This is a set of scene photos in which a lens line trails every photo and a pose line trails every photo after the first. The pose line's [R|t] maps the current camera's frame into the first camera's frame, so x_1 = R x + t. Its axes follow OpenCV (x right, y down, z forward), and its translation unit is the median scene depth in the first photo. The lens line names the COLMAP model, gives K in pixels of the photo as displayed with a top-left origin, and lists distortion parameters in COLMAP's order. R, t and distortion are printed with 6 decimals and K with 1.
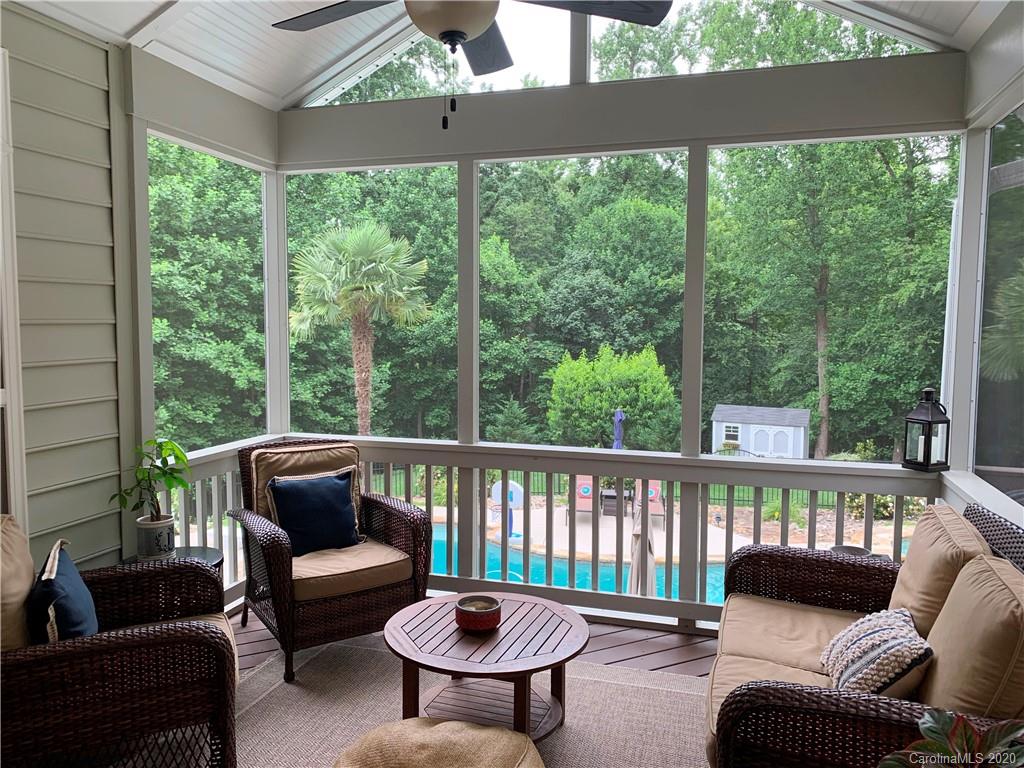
lens RADIAL K [[798.7, 0, 512.0], [0, 798.7, 384.0], [0, 0, 1]] dist [0.005936, -0.000395]
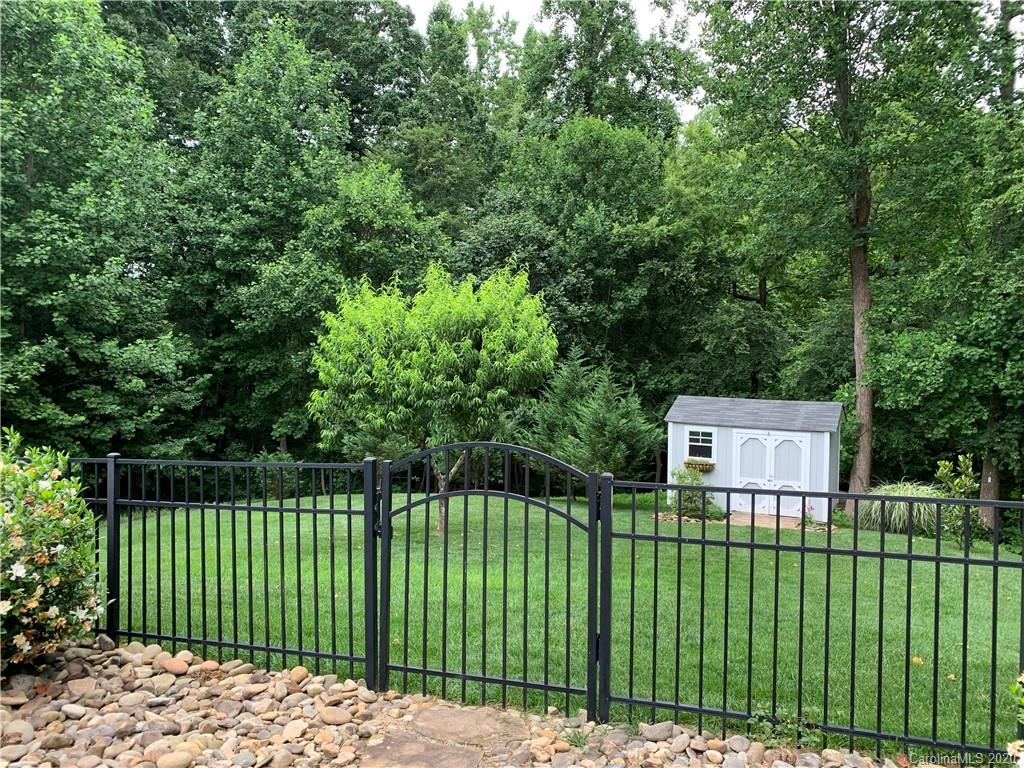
lens RADIAL K [[793.1, 0, 512.0], [0, 793.1, 384.0], [0, 0, 1]] dist [0.037460, -0.007261]
pose [[0.999505, 0.008038, -0.030429, 0.130161], [-0.009023, 0.999435, -0.032373, 0.031653], [0.030152, 0.032632, 0.999013, 0.358099]]
